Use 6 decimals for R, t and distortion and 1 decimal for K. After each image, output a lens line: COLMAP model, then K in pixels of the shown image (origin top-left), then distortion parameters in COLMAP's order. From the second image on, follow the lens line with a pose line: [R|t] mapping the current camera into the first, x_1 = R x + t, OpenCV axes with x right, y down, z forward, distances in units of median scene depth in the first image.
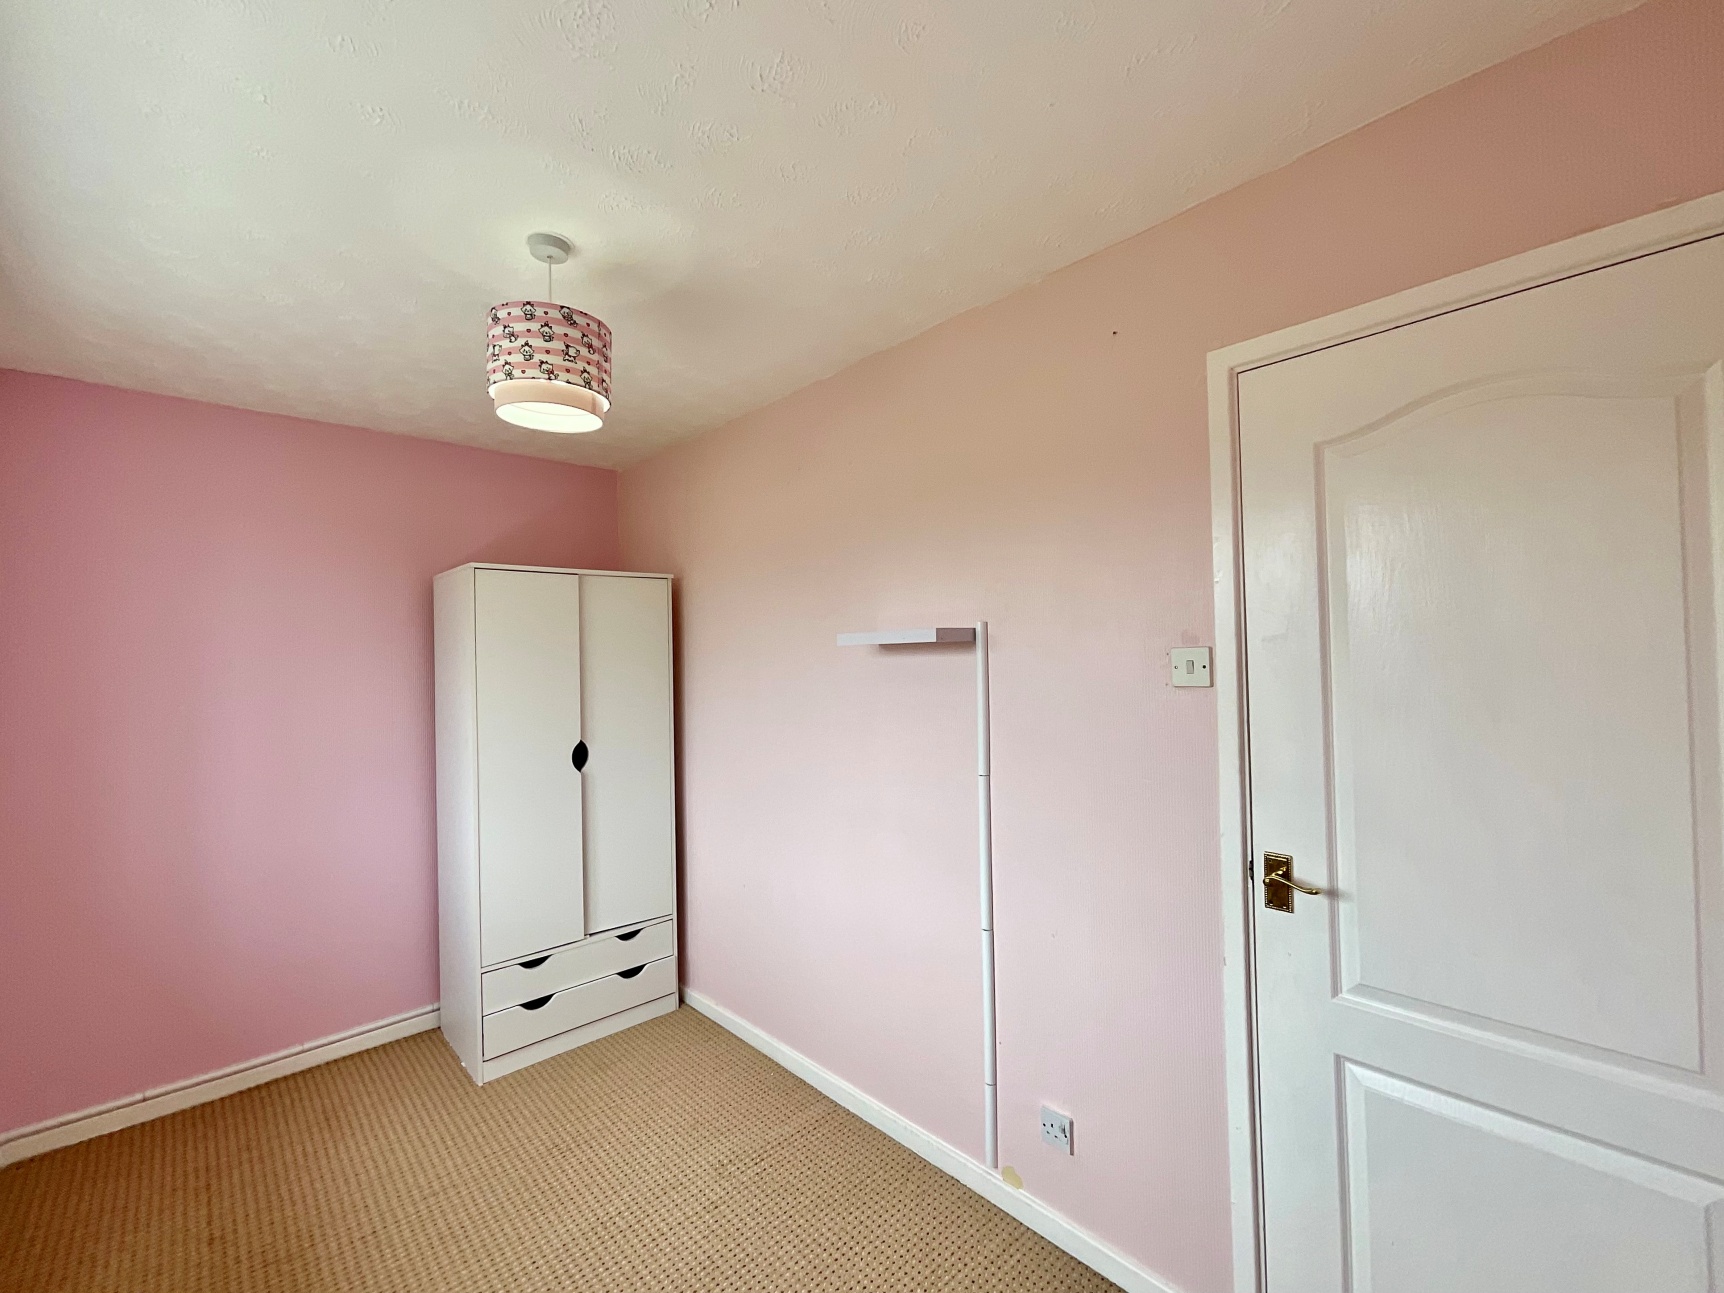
lens RADIAL K [[733.0, 0, 848.0], [0, 733.0, 648.5], [0, 0, 1]] dist [0.001786, -0.000001]
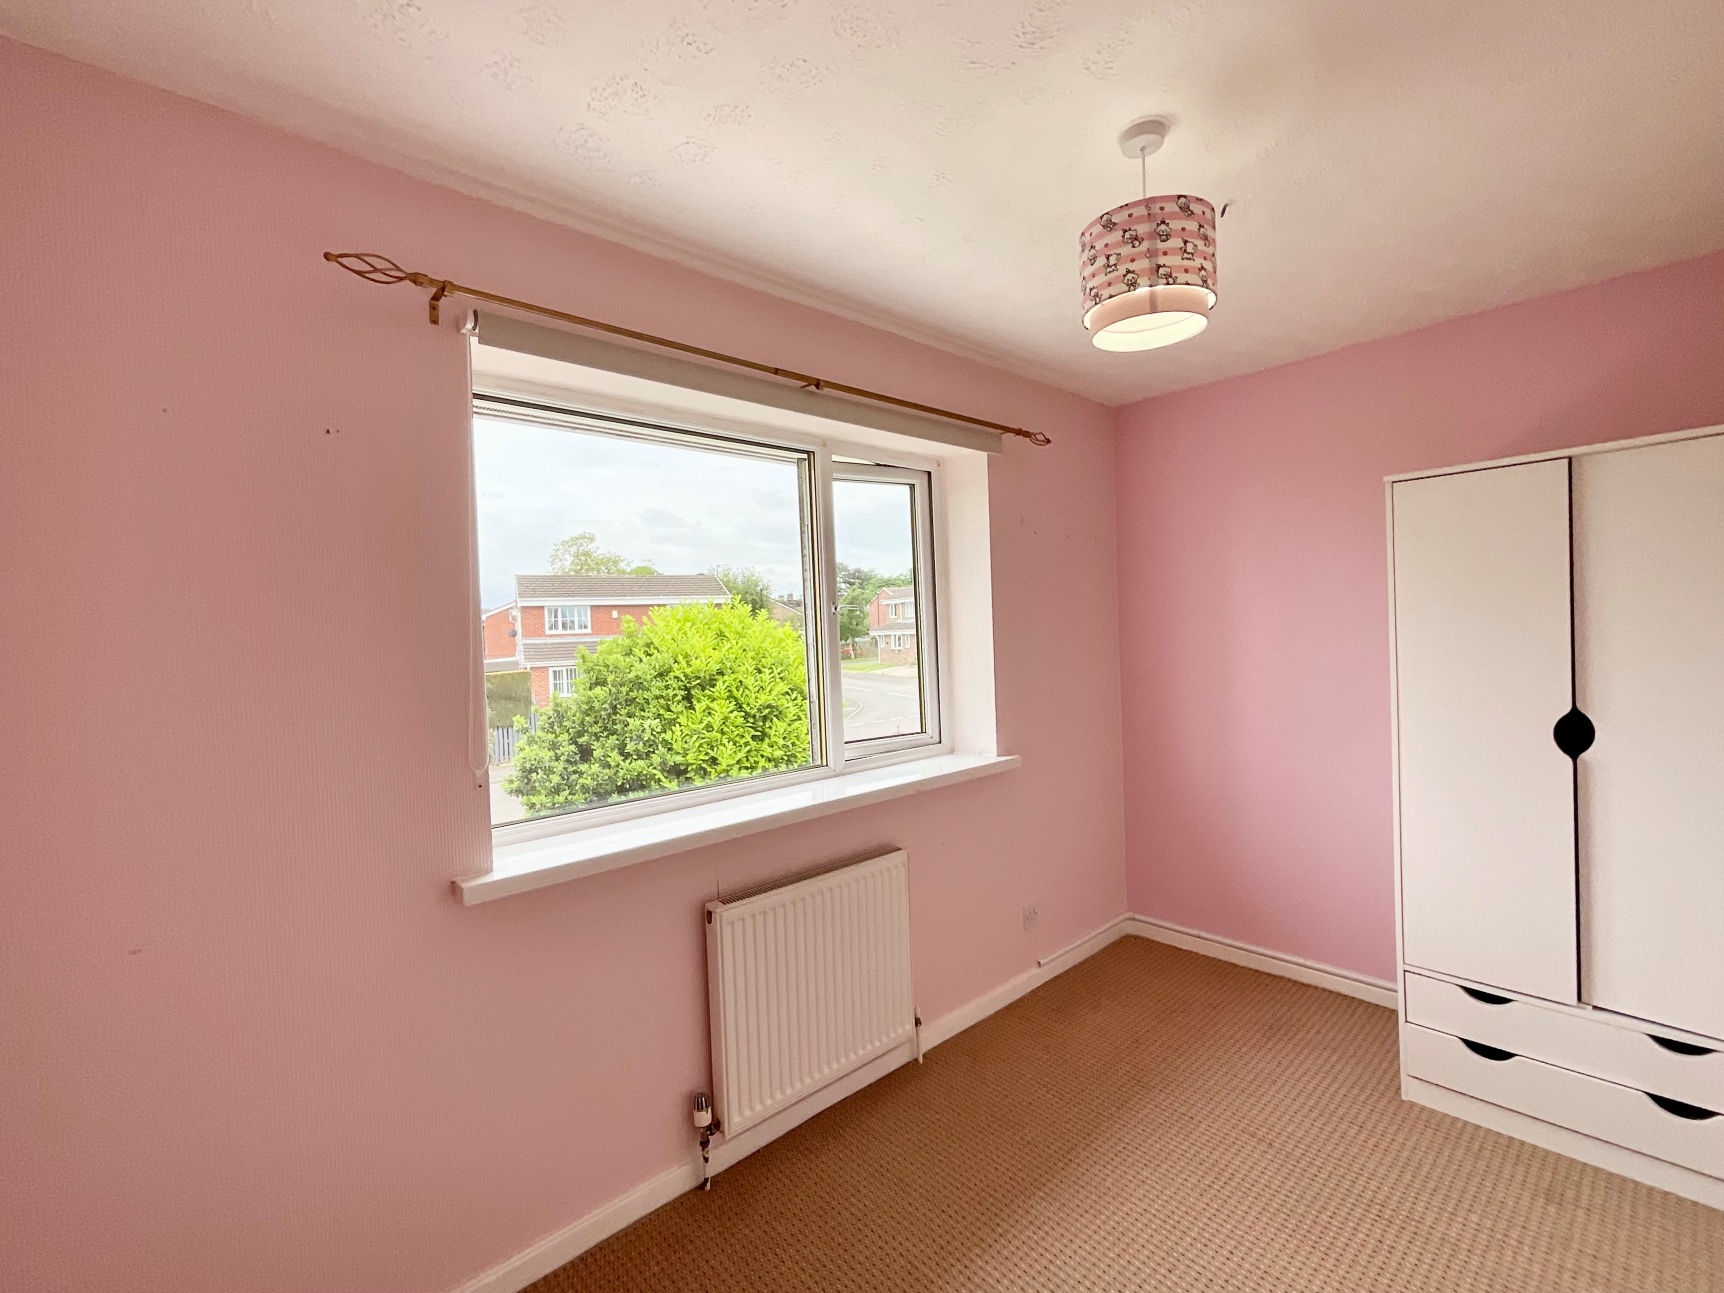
lens RADIAL K [[733.0, 0, 848.0], [0, 733.0, 648.5], [0, 0, 1]] dist [0.001786, -0.000001]
pose [[-0.008855, 0.044506, -0.998970, 0.318977], [0.052568, 0.997648, 0.043981, 0.007298], [0.998578, -0.052124, -0.011174, 0.388604]]
